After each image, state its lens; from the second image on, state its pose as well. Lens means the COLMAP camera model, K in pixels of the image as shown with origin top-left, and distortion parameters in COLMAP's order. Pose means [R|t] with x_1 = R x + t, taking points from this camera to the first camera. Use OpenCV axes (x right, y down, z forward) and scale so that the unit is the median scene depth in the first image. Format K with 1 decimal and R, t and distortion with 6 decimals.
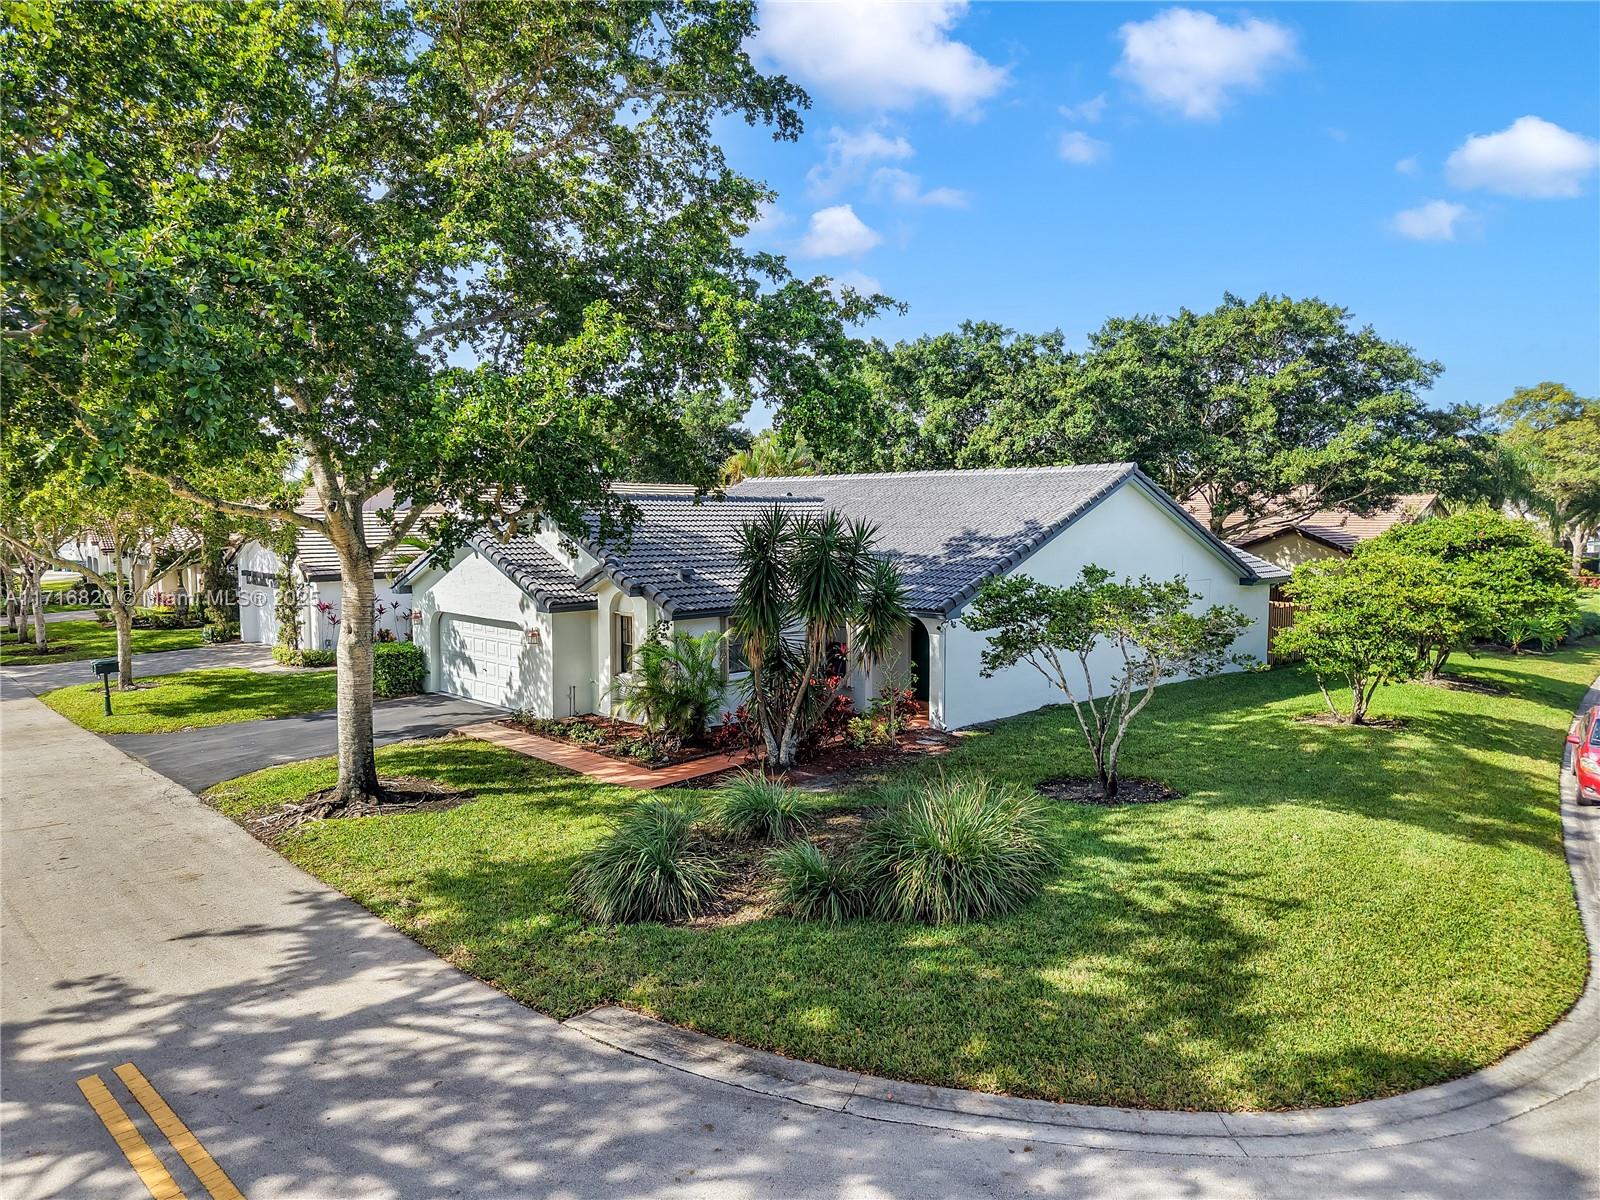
lens RADIAL K [[1091.7, 0, 796.1], [0, 1091.7, 593.8], [0, 0, 1]] dist [0.032859, -0.012055]
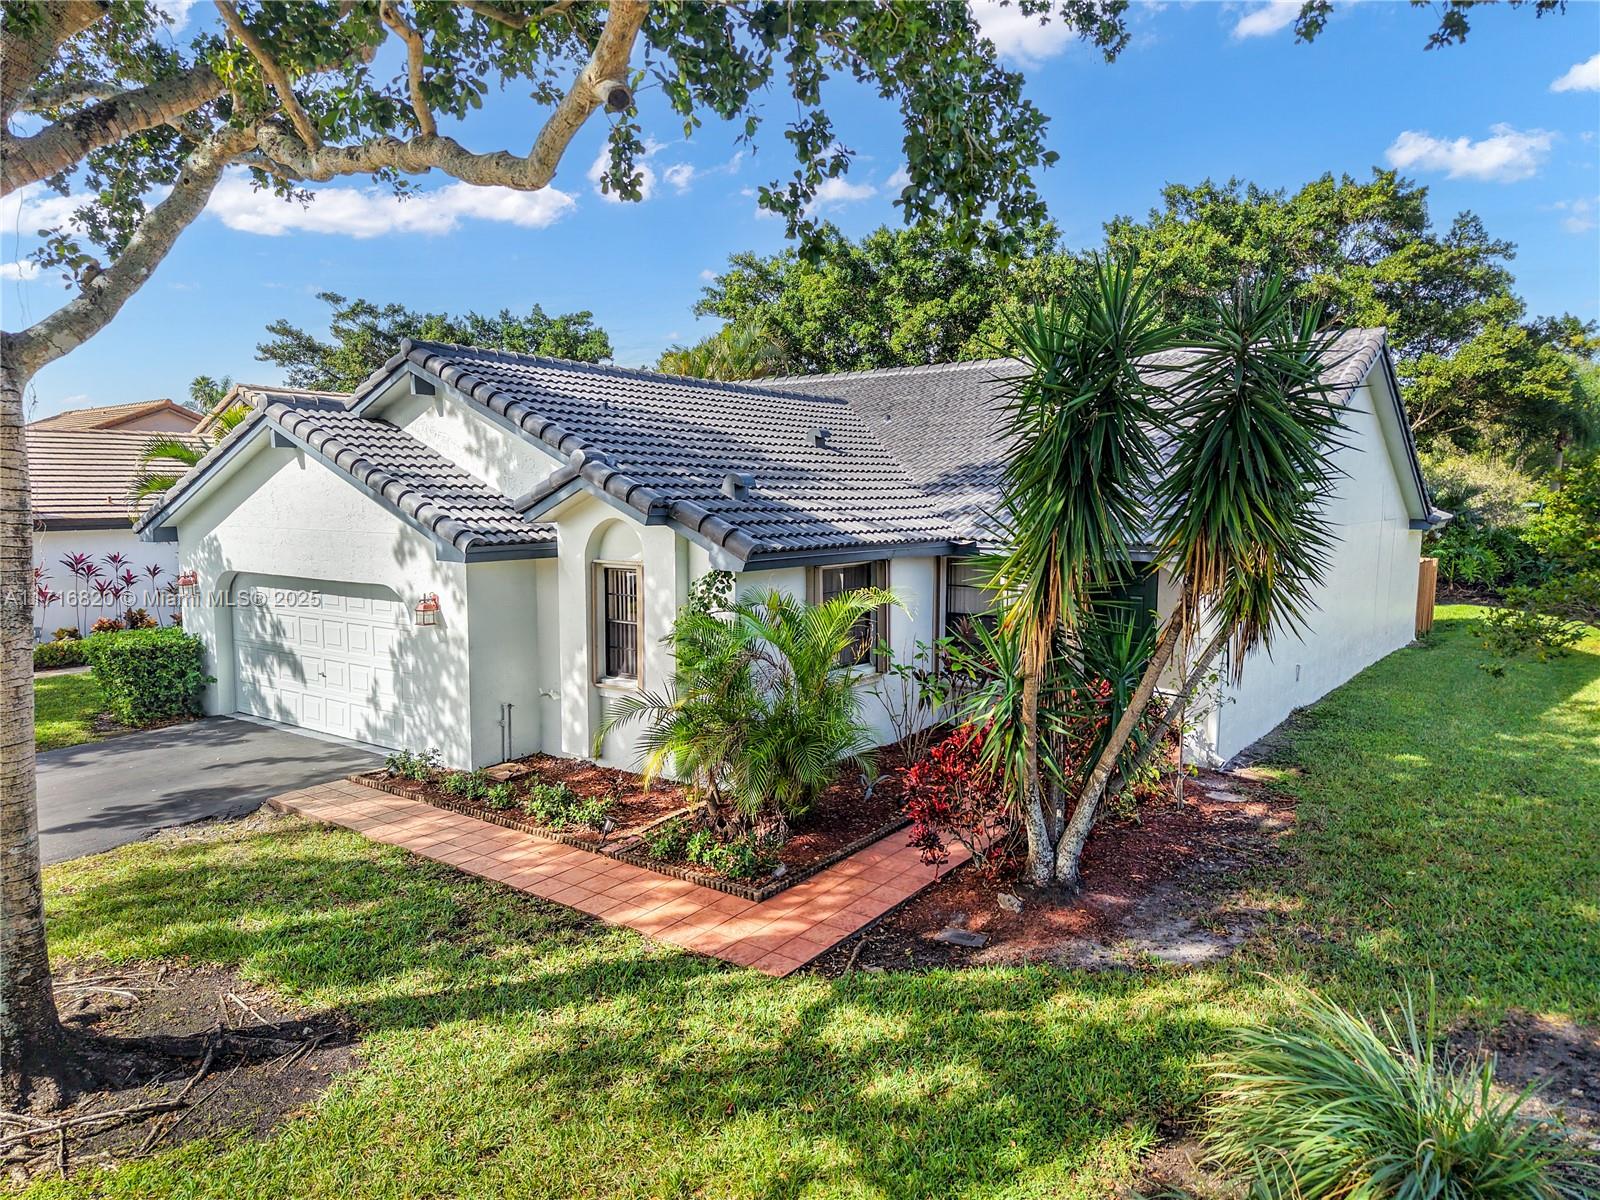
lens RADIAL K [[1091.7, 0, 771.8], [0, 1091.7, 626.8], [0, 0, 1]] dist [0.032859, -0.012055]
pose [[0.989188, -0.014285, 0.145953, -0.157843], [0.007905, 0.998992, 0.044195, 0.025519], [-0.146437, -0.042563, 0.988304, 0.472705]]
